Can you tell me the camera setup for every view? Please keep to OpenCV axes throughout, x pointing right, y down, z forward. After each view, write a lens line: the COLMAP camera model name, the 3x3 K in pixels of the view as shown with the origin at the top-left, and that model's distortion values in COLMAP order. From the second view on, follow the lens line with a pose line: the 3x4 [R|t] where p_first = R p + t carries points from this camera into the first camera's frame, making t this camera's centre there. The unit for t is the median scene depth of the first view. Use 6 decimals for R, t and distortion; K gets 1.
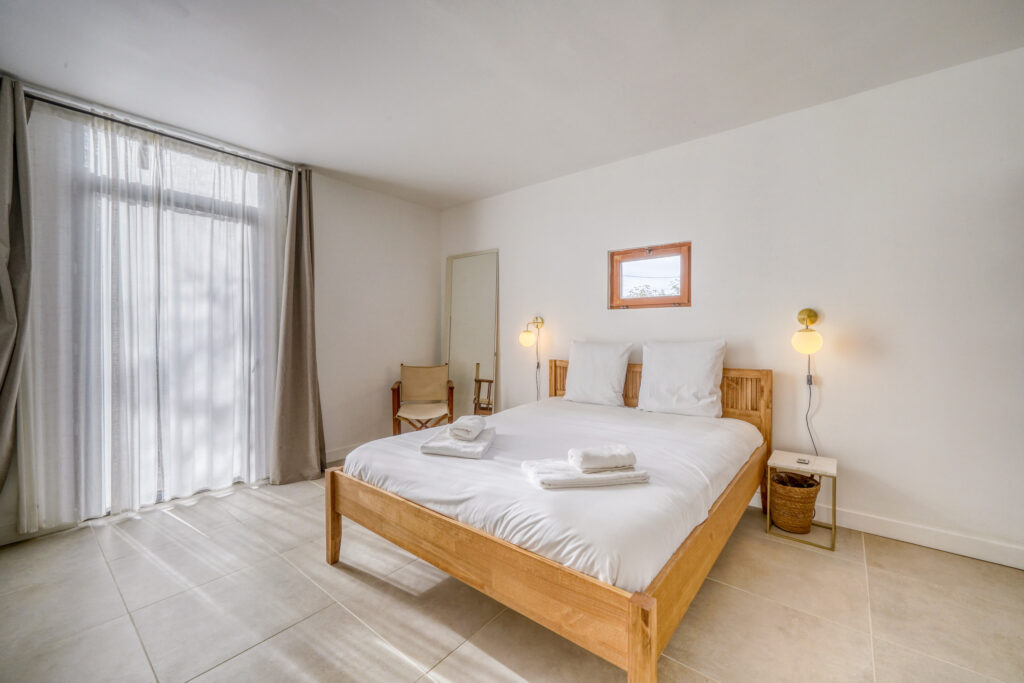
lens RADIAL K [[406.8, 0, 512.0], [0, 406.8, 341.5], [0, 0, 1]] dist [-0.000130, 0.000003]
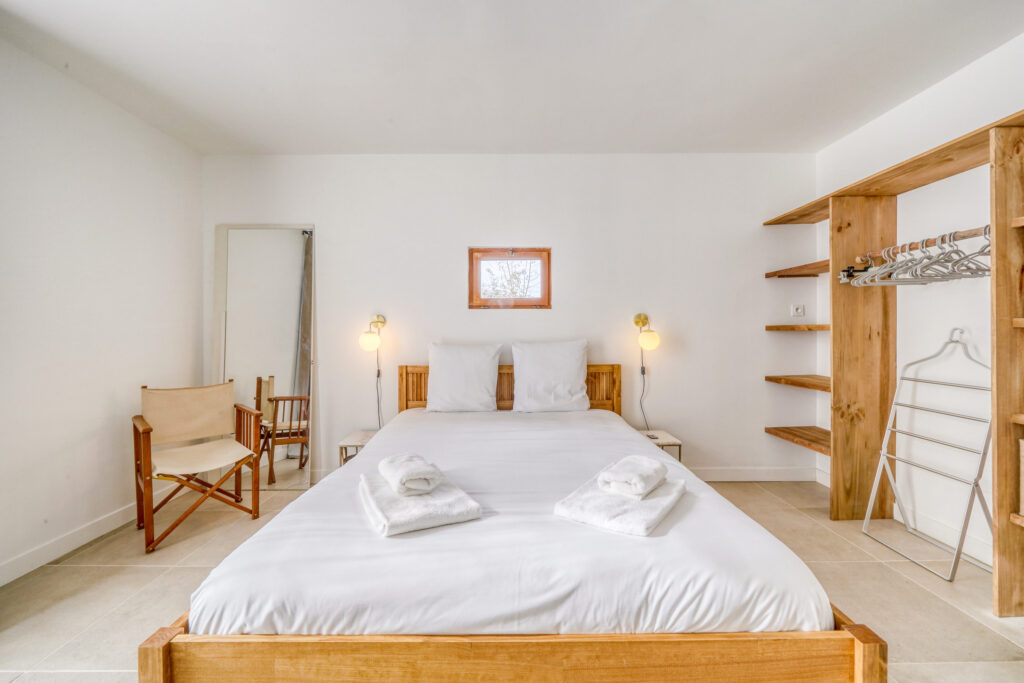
lens RADIAL K [[380.6, 0, 506.2], [0, 380.6, 336.8], [0, 0, 1]] dist [-0.005357, -0.000005]
pose [[0.774991, -0.008161, 0.631920, -0.303604], [0.017145, 0.999820, -0.008114, -0.006674], [-0.631740, 0.017122, 0.774991, 0.320398]]
